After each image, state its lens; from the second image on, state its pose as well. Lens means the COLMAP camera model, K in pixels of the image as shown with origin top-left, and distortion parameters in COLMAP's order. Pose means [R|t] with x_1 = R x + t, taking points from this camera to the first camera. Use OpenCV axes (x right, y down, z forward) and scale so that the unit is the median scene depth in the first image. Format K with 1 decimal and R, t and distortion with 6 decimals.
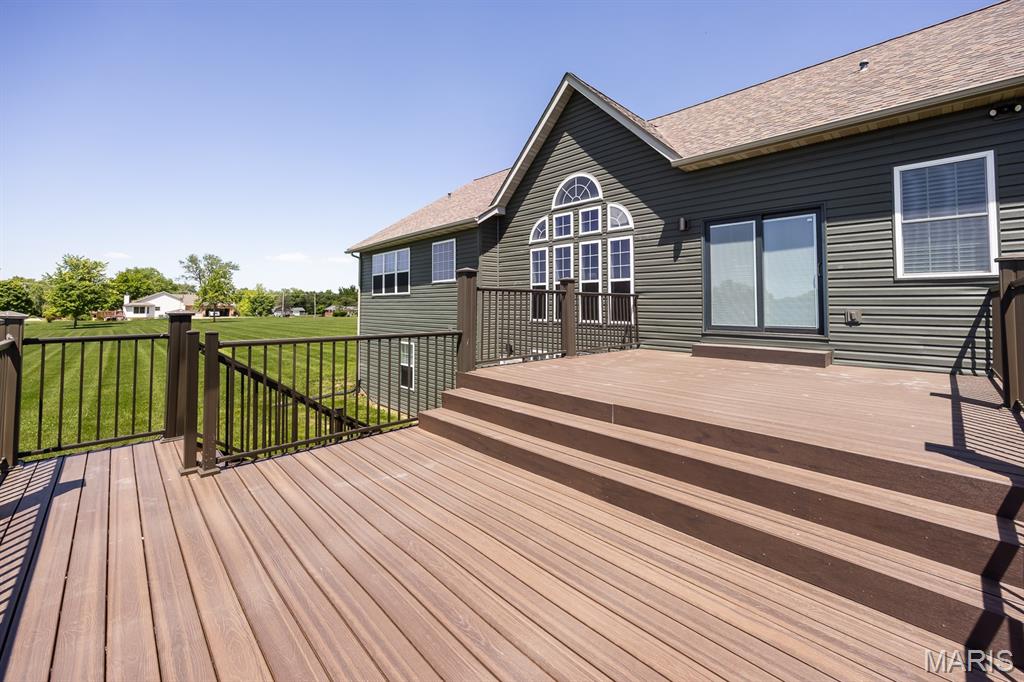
lens RADIAL K [[411.9, 0, 522.3], [0, 411.9, 295.0], [0, 0, 1]] dist [0.001622, -0.000147]
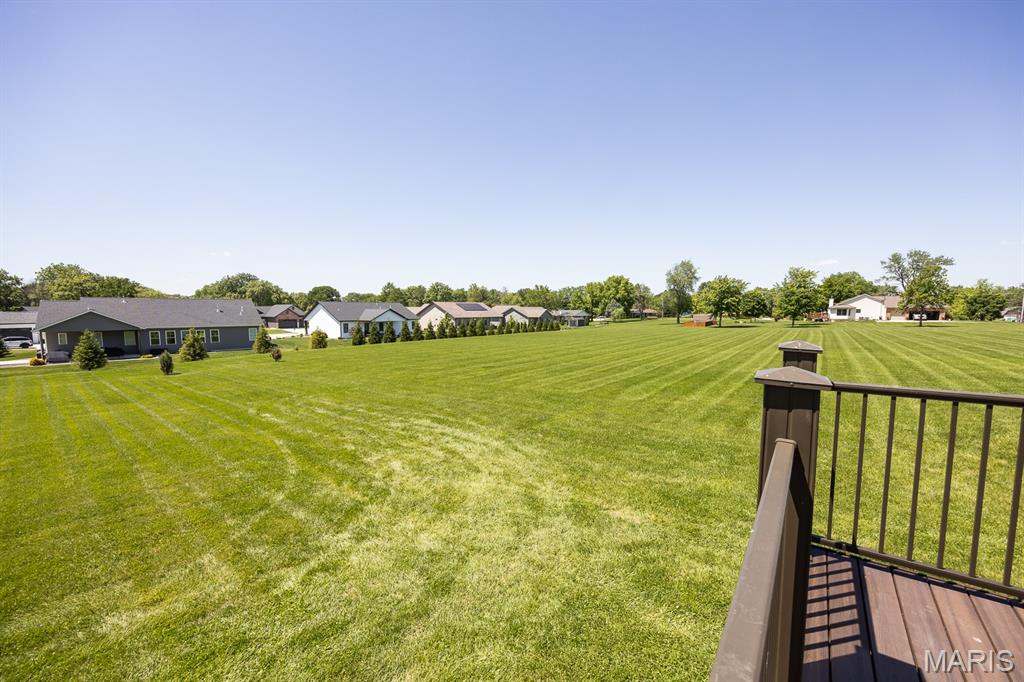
lens RADIAL K [[411.9, 0, 528.5], [0, 411.9, 344.2], [0, 0, 1]] dist [0.001622, -0.000147]
pose [[0.176695, 0.079152, -0.981078, -0.174418], [0.033231, 0.995713, 0.086318, -0.007496], [0.983705, -0.047854, 0.173307, 0.115454]]
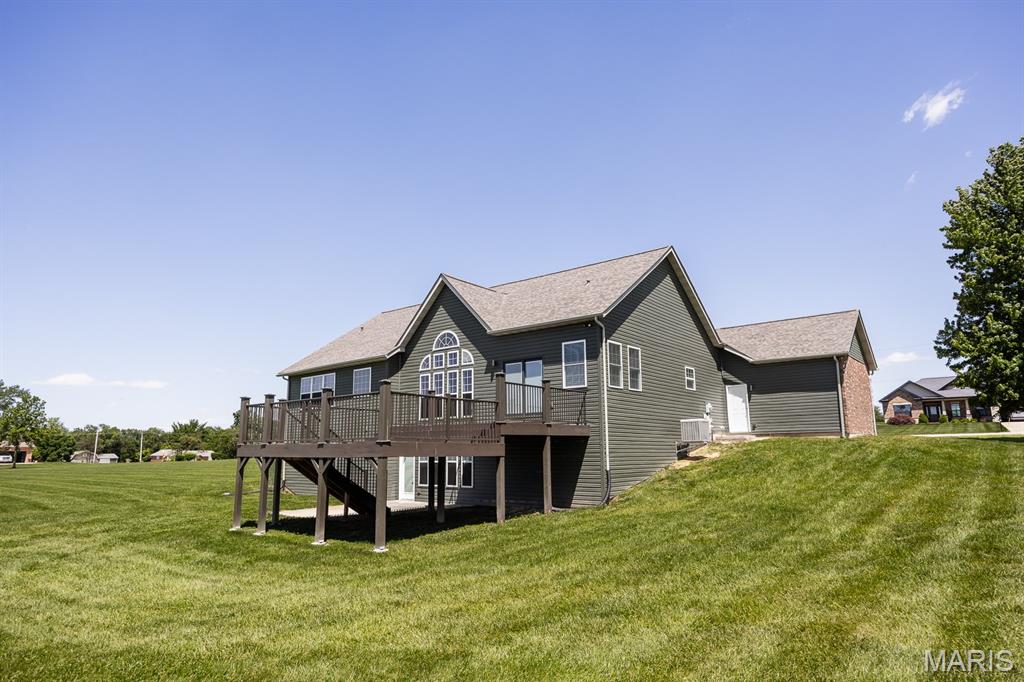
lens RADIAL K [[603.9, 0, 510.9], [0, 603.9, 337.7], [0, 0, 1]] dist [0.002903, 0.000053]
pose [[0.994830, 0.005549, 0.101401, 0.133326], [0.010453, 0.987607, -0.156598, 0.118163], [-0.101013, 0.156849, 0.982443, -1.368005]]
